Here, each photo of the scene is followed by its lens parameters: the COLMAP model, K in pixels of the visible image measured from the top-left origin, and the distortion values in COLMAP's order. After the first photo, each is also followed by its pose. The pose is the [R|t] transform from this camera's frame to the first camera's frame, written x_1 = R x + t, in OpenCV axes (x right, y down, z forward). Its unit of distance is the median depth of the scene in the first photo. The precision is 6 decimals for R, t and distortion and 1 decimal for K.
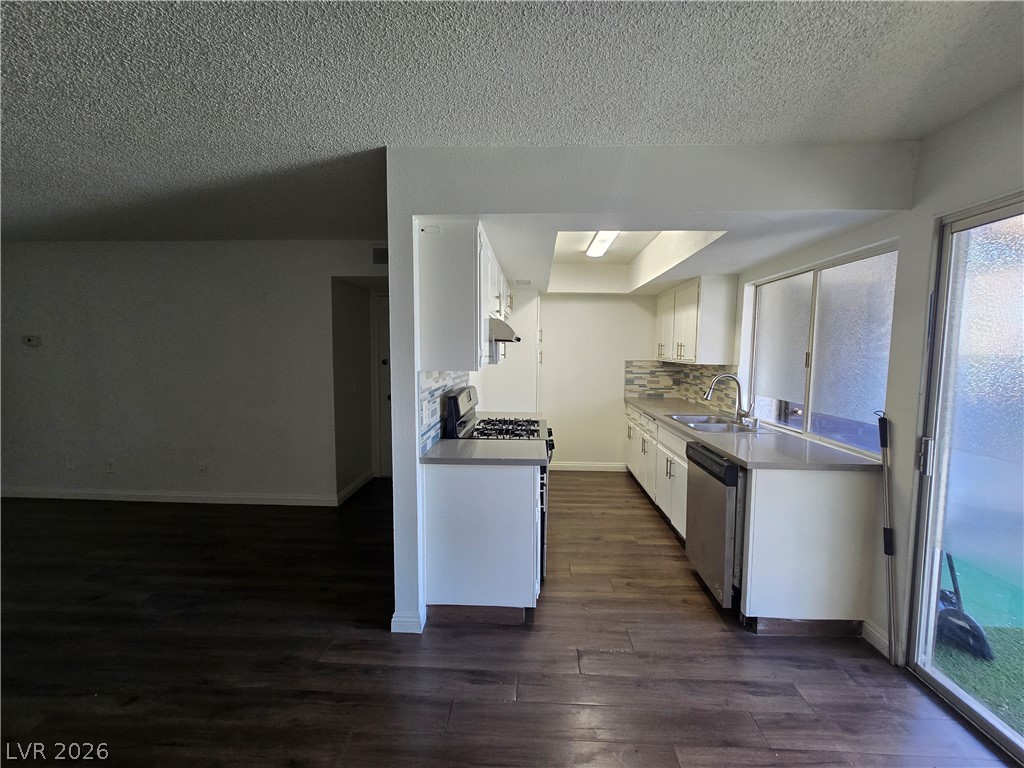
lens RADIAL K [[421.0, 0, 515.0], [0, 421.0, 380.6], [0, 0, 1]] dist [-0.003851, -0.000077]
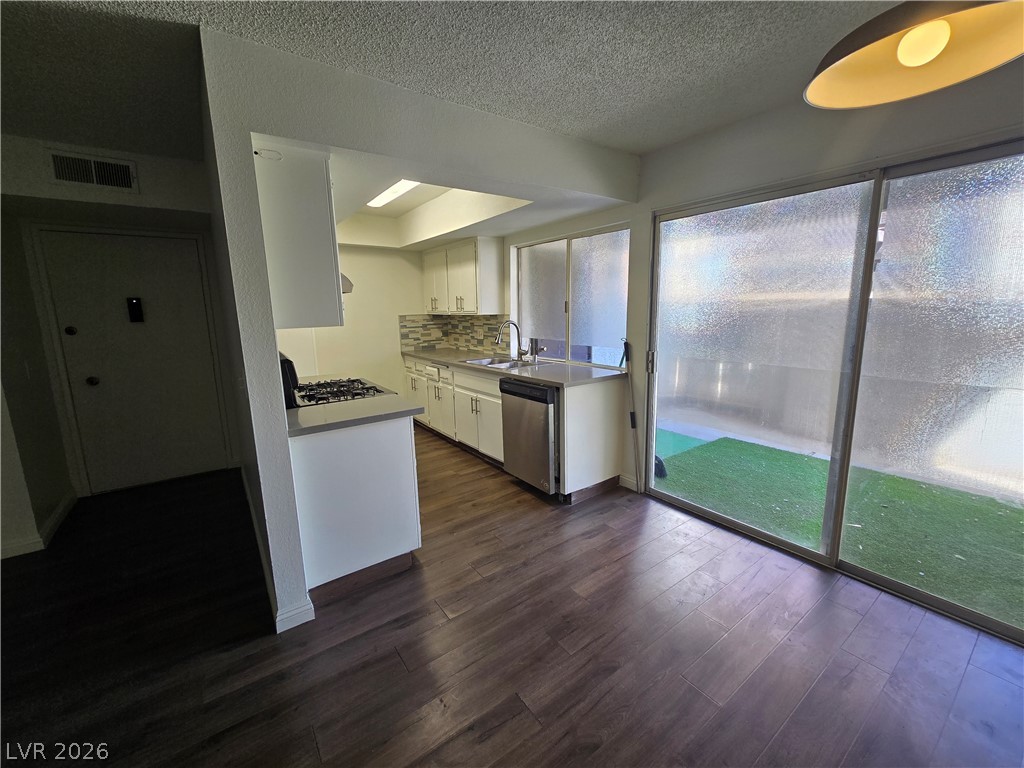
lens RADIAL K [[421.0, 0, 515.5], [0, 421.0, 380.8], [0, 0, 1]] dist [-0.003851, -0.000077]
pose [[0.779930, -0.132923, 0.611589, -0.351338], [0.072733, 0.989815, 0.122374, 0.010176], [-0.621626, -0.050961, 0.781654, 0.040467]]
